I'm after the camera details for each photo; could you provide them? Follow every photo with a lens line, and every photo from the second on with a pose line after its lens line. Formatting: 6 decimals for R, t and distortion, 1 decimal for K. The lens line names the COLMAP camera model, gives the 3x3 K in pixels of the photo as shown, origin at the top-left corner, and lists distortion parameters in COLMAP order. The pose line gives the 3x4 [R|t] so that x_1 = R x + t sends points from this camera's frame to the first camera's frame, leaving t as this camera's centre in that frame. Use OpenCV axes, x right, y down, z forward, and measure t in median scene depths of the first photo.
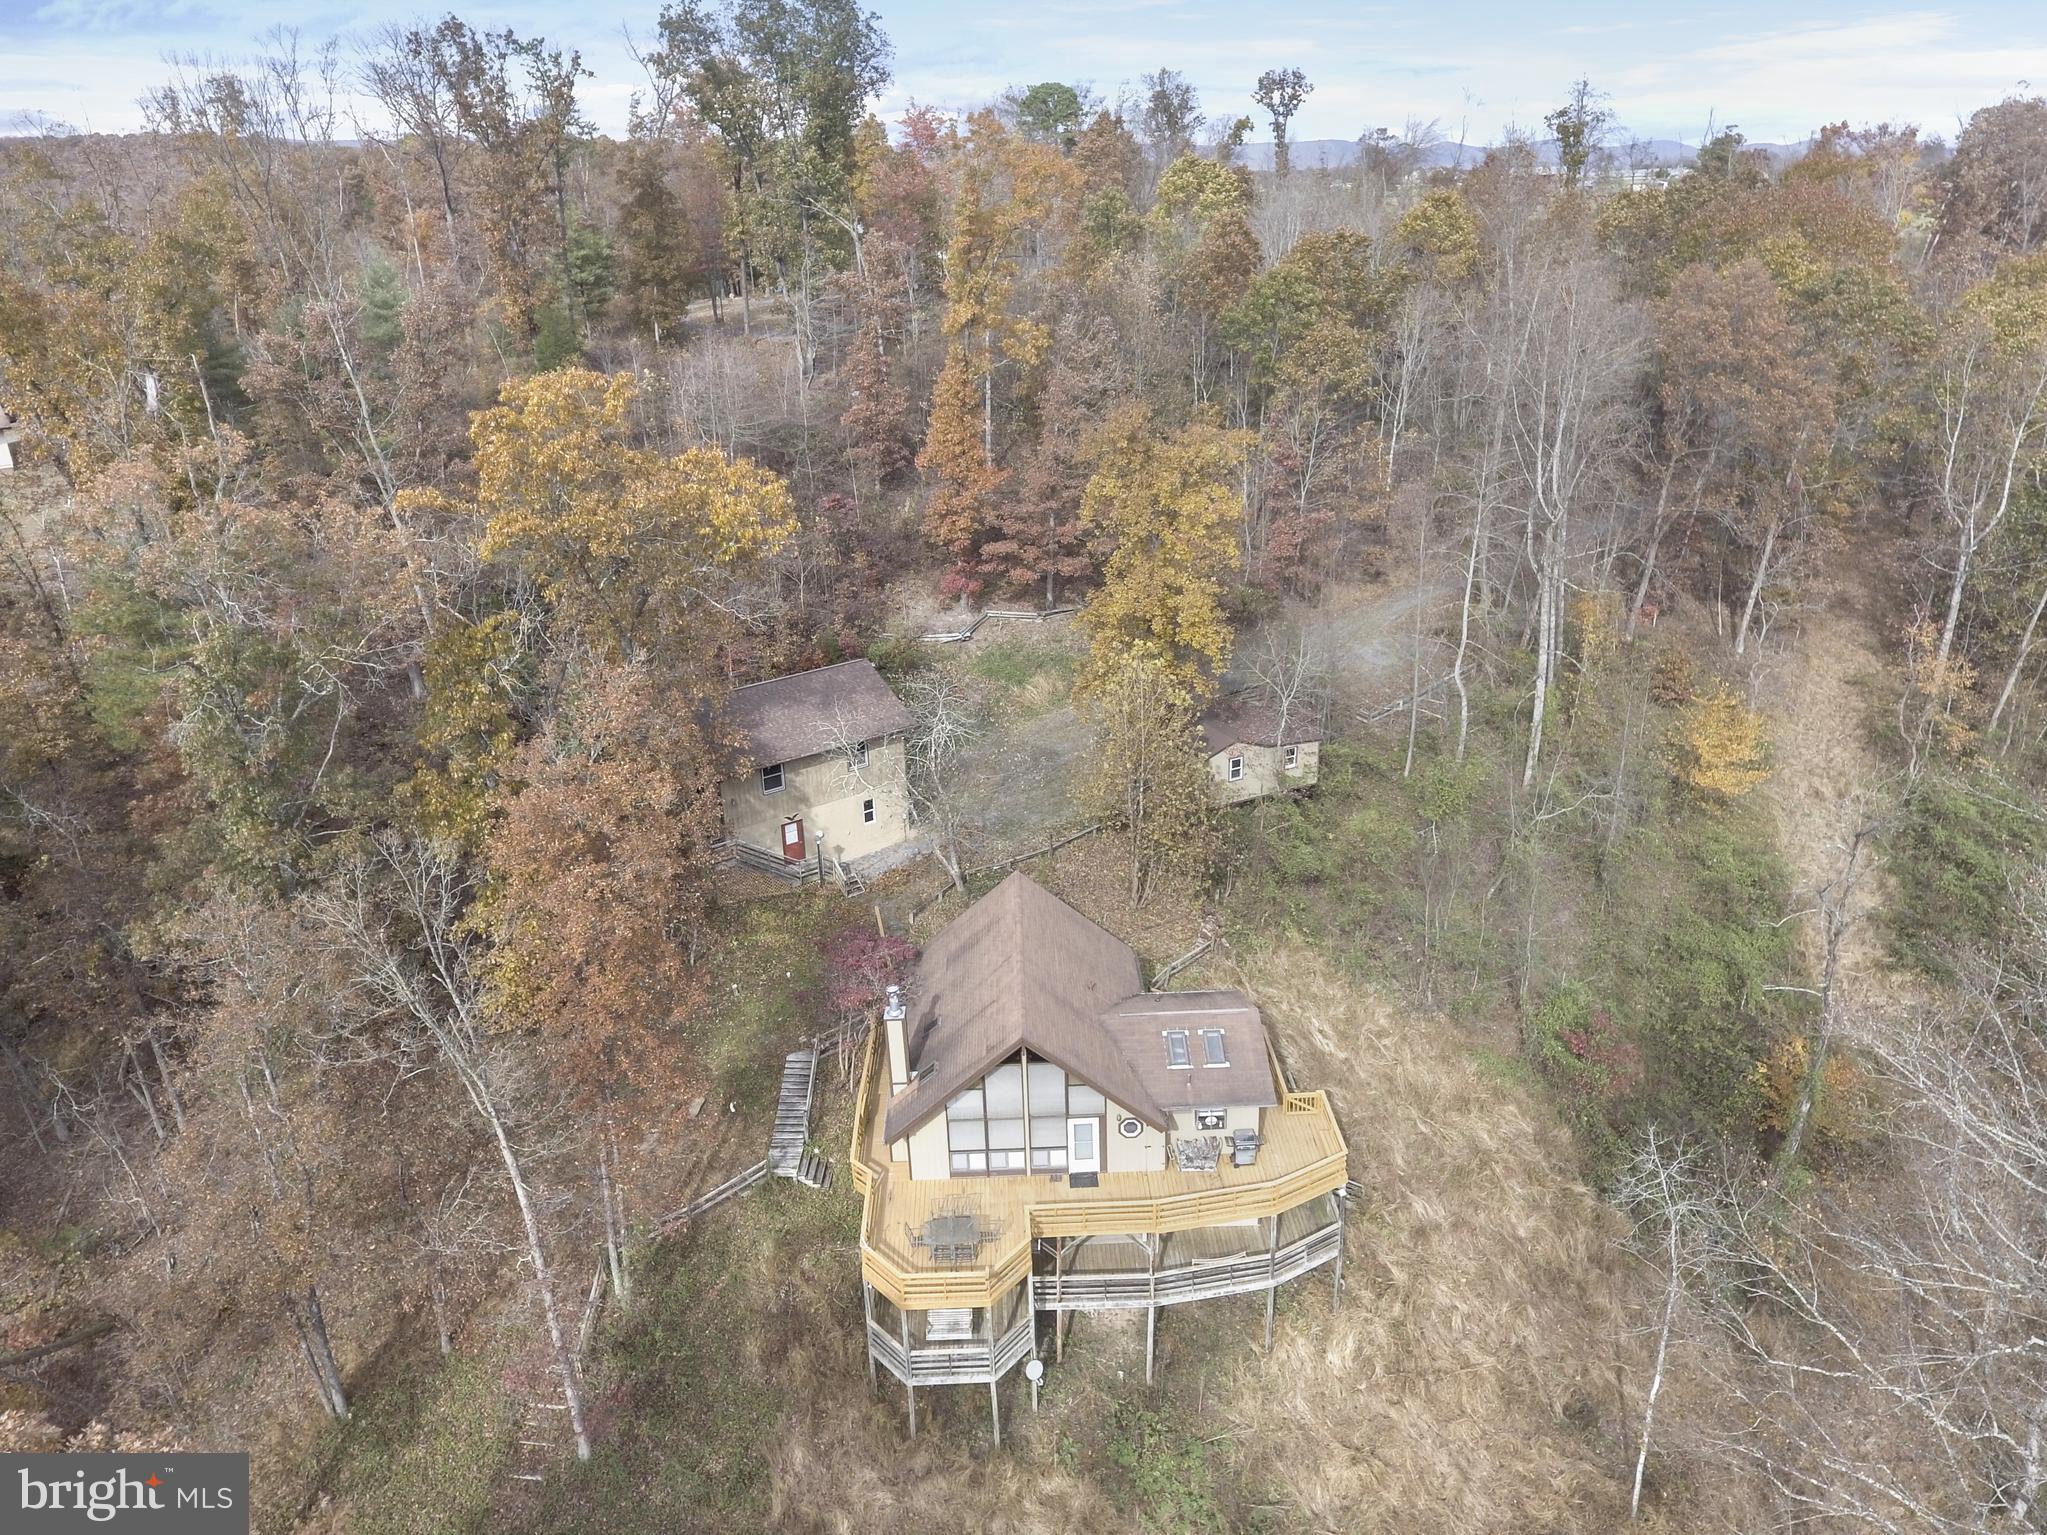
lens RADIAL K [[1292.9, 0, 1010.8], [0, 1292.9, 690.0], [0, 0, 1]] dist [-0.002549, -0.003234]
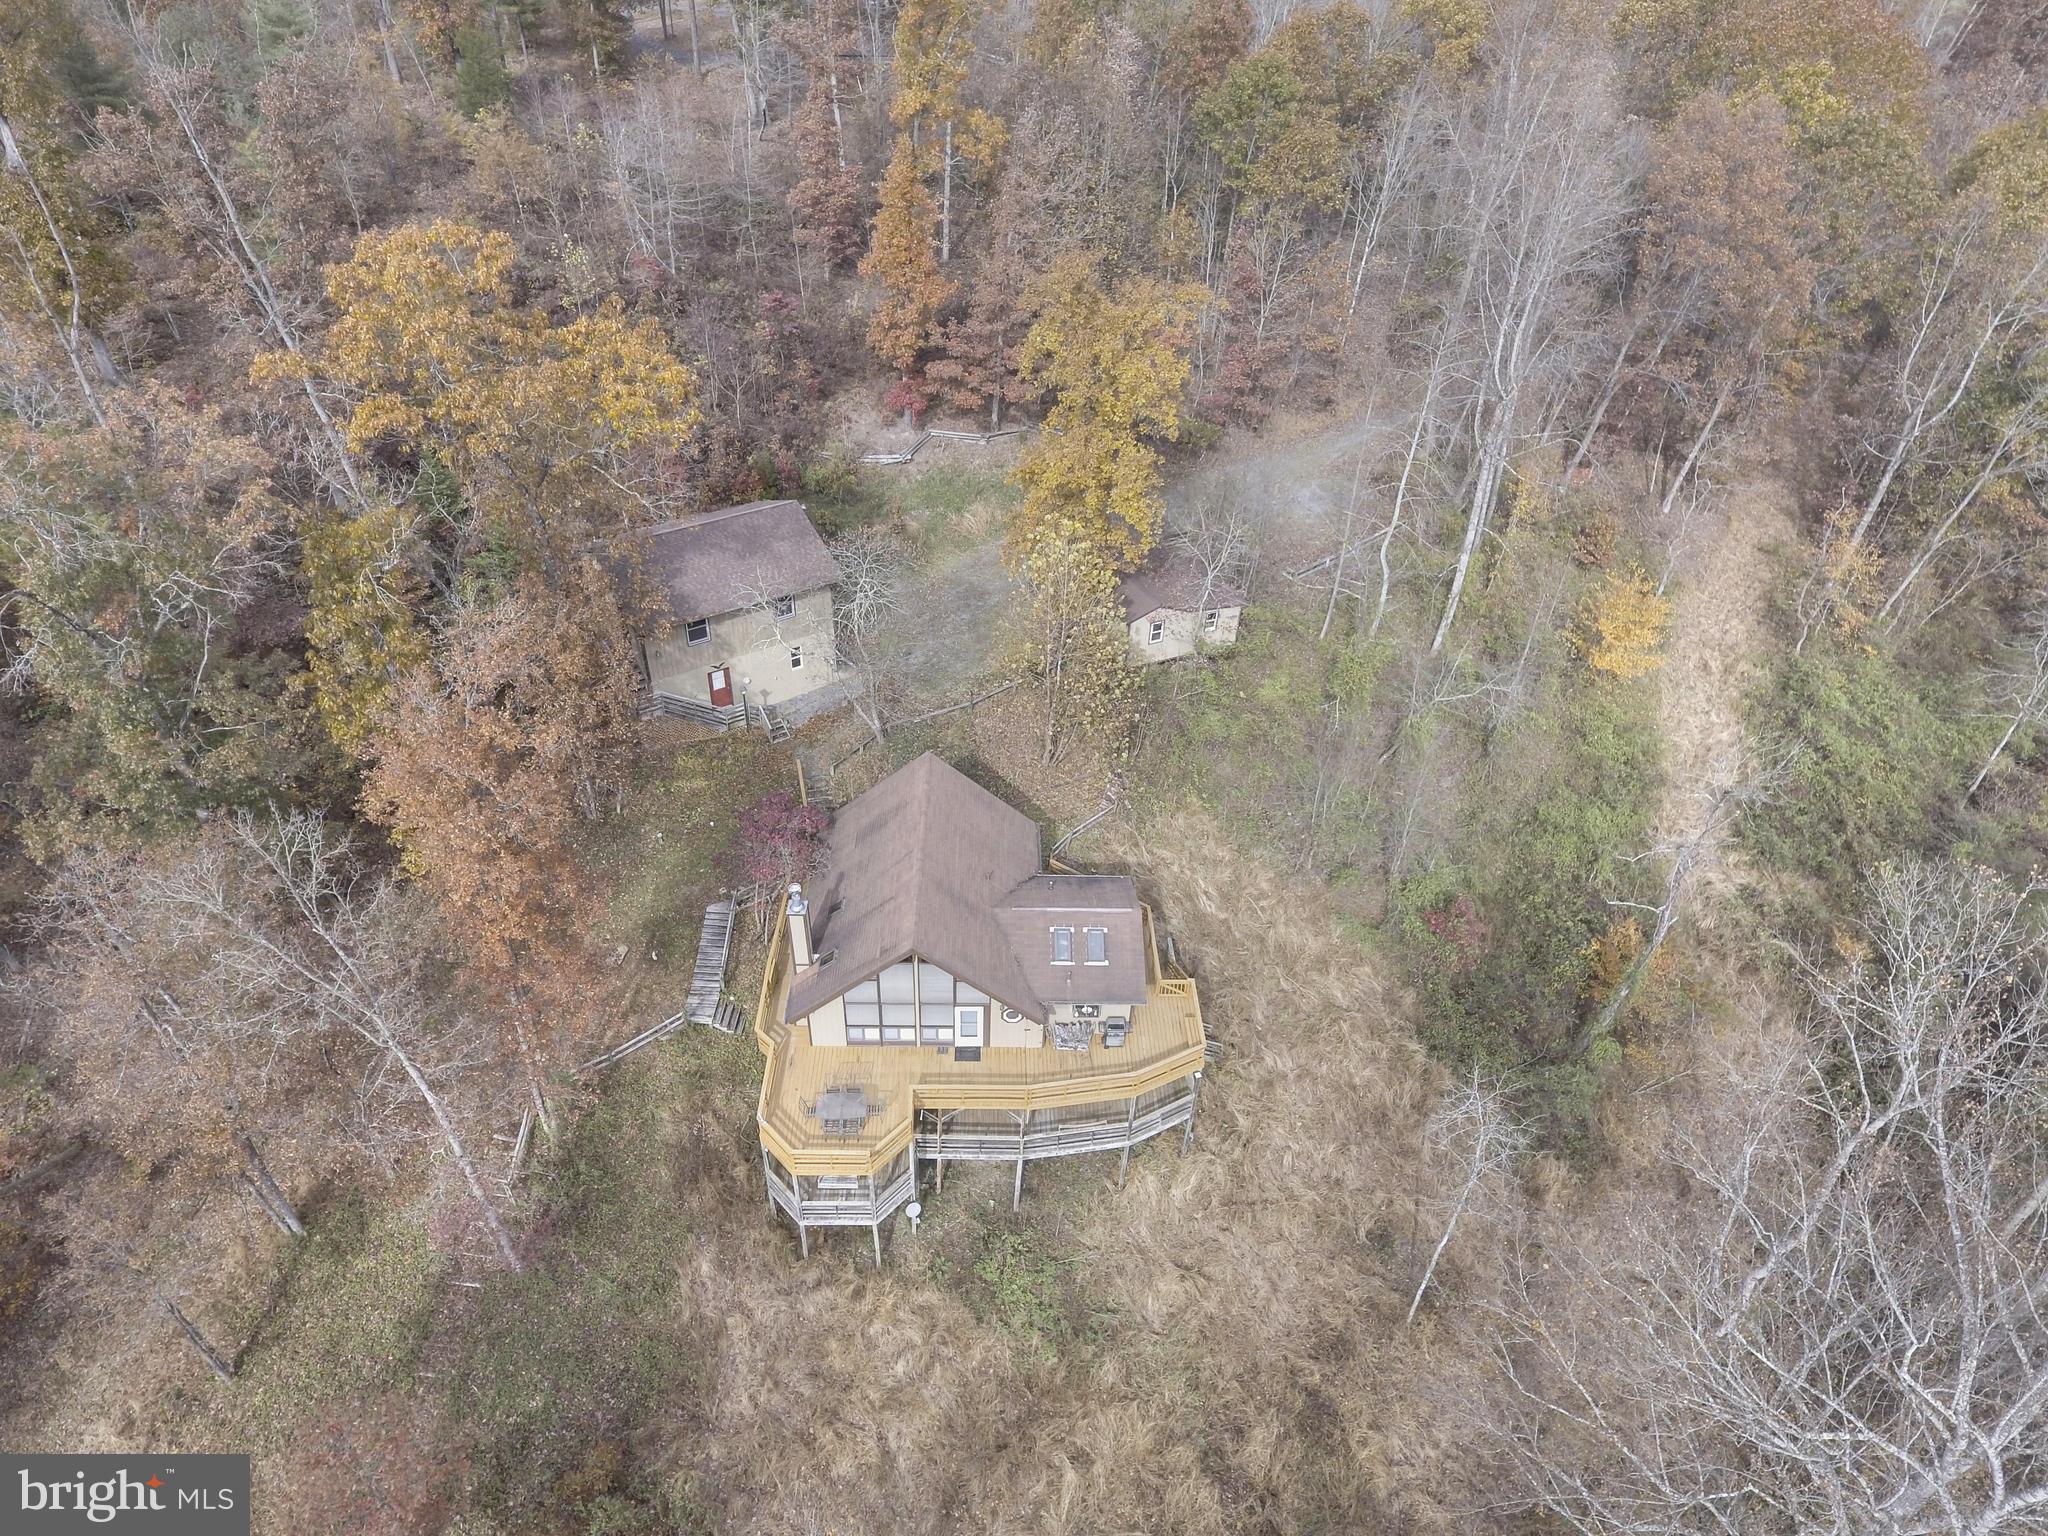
lens RADIAL K [[1177.4, 0, 1014.0], [0, 1177.4, 761.8], [0, 0, 1]] dist [-0.001374, -0.002850]
pose [[0.998021, 0.051515, 0.036055, 0.035864], [-0.059920, 0.952998, 0.296992, -0.122900], [-0.019060, -0.298565, 0.954199, 0.085012]]
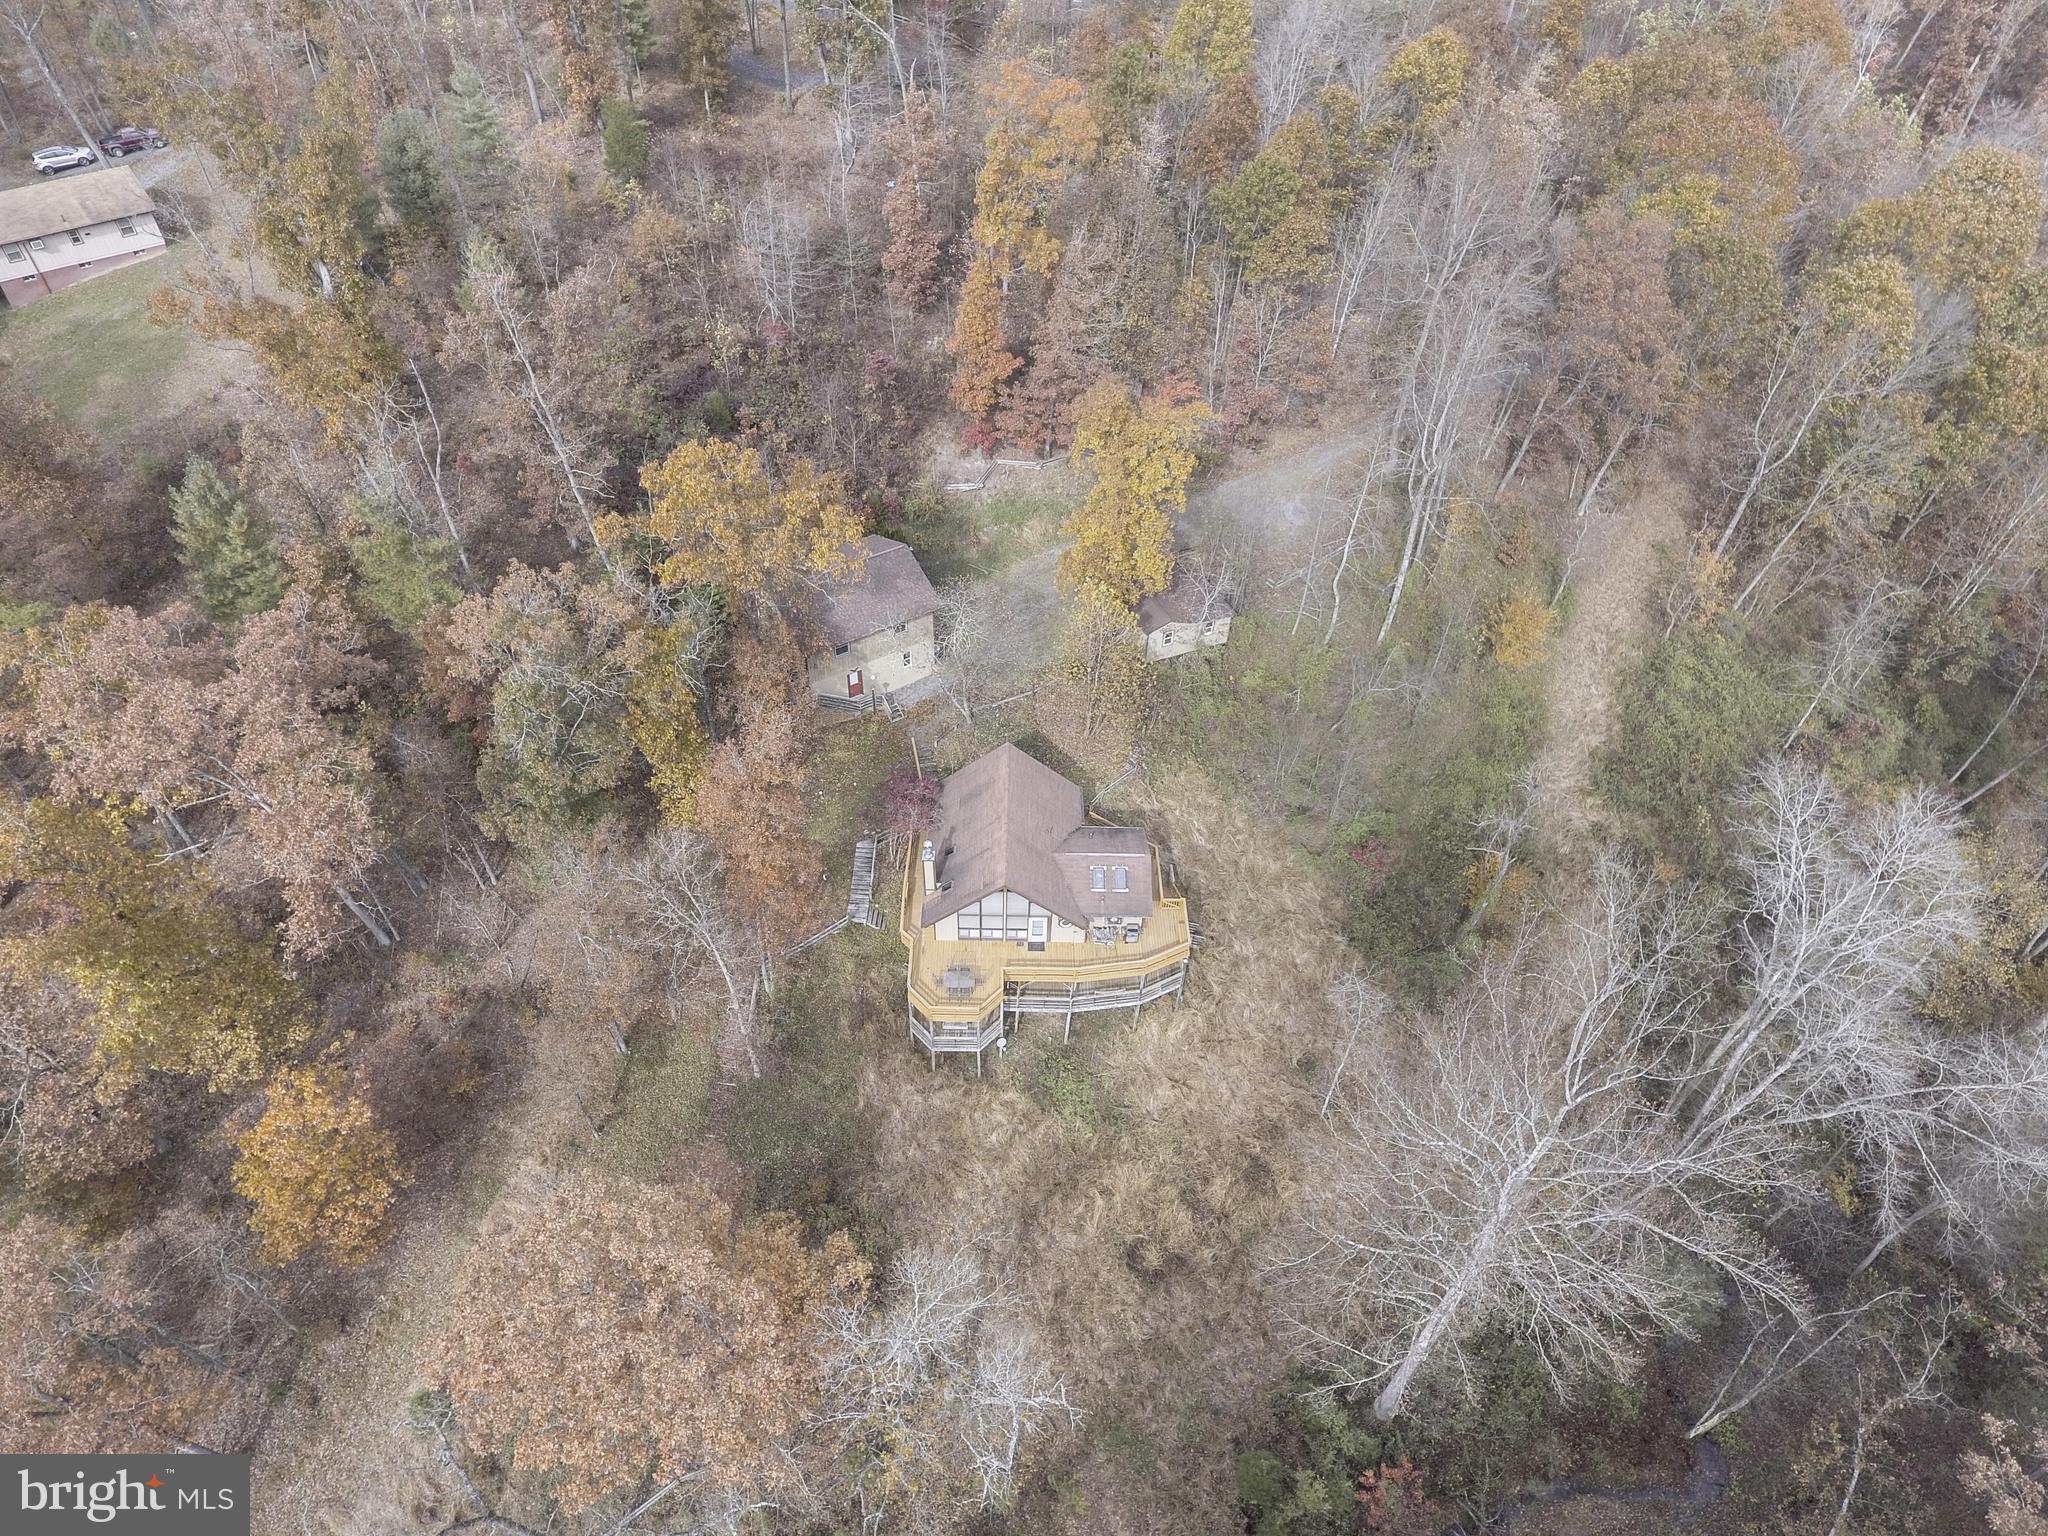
lens RADIAL K [[1177.4, 0, 1009.5], [0, 1177.4, 758.7], [0, 0, 1]] dist [-0.001374, -0.002850]
pose [[0.998426, 0.053089, 0.018067, -0.015546], [-0.055778, 0.906787, 0.417883, -0.379411], [0.005802, -0.418233, 0.908321, -0.240393]]
